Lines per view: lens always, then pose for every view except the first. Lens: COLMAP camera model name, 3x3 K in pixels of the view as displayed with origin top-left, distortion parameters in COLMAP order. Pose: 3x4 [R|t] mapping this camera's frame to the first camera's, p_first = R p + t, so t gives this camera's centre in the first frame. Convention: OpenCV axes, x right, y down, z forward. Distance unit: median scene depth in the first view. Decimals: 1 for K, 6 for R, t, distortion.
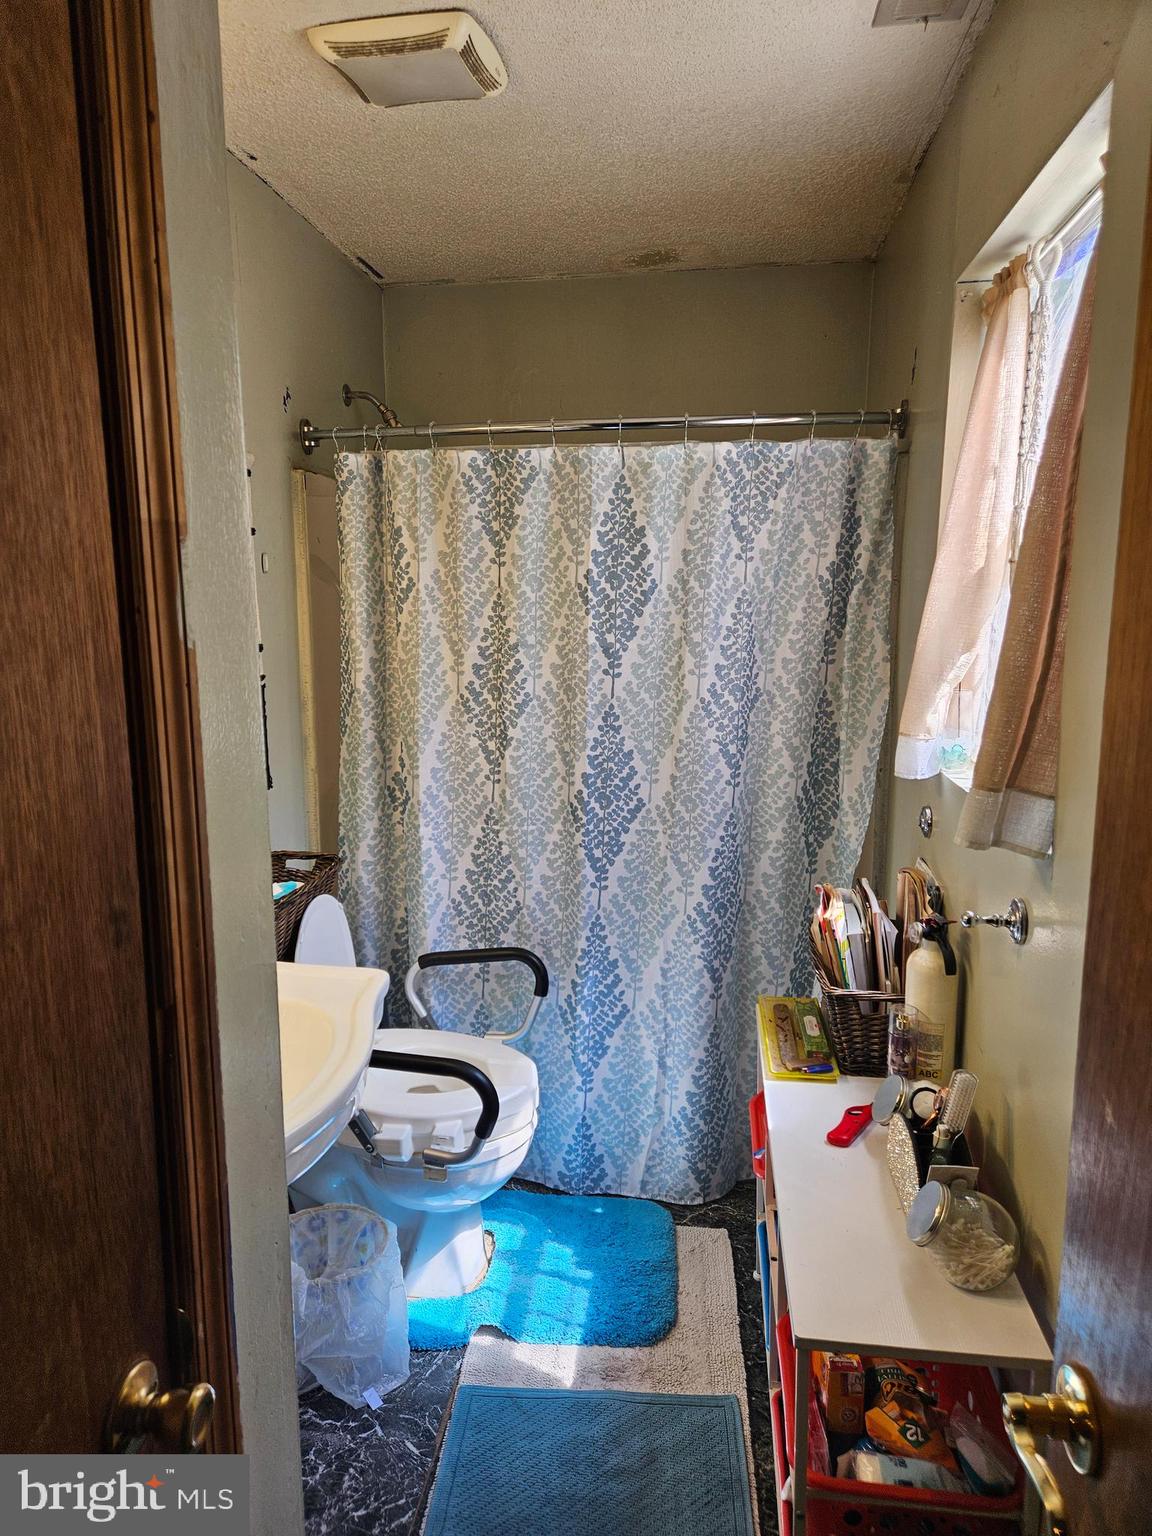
lens RADIAL K [[1044.3, 0, 570.4], [0, 1044.3, 767.4], [0, 0, 1]] dist [0.076759, -0.078874]
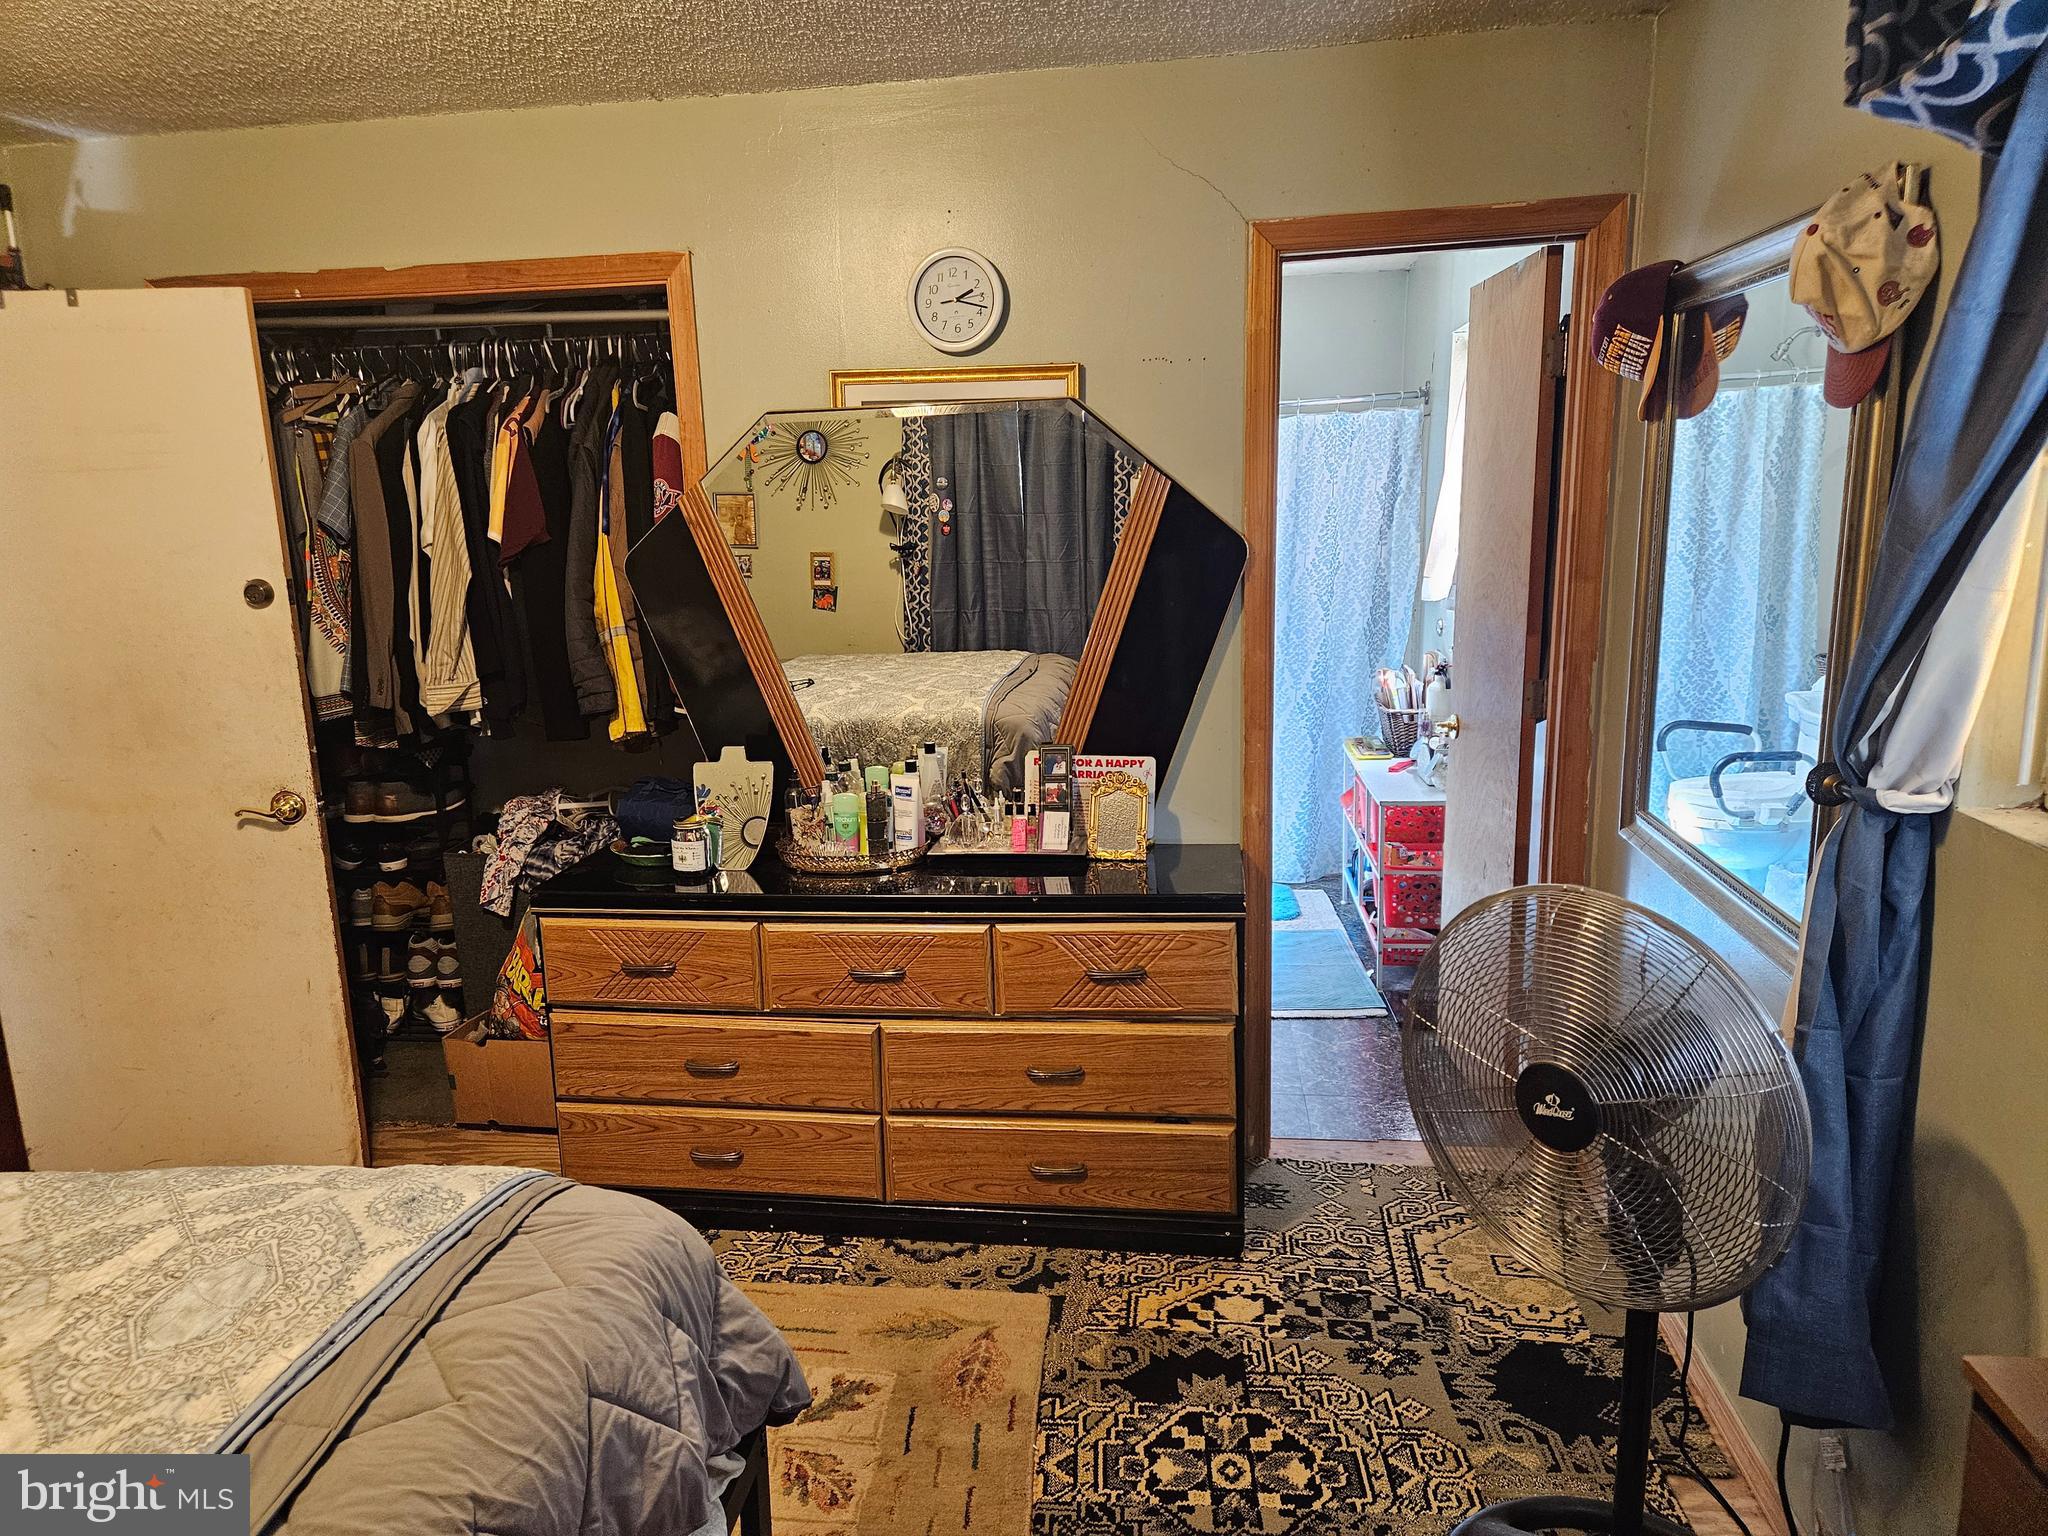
lens RADIAL K [[1392.5, 0, 1020.2], [0, 1392.5, 774.8], [0, 0, 1]] dist [0.076759, -0.078874]
pose [[0.999713, -0.021942, 0.009635, -0.353934], [0.021417, 0.998437, 0.051617, 0.135829], [-0.010752, -0.051396, 0.998620, -1.215100]]
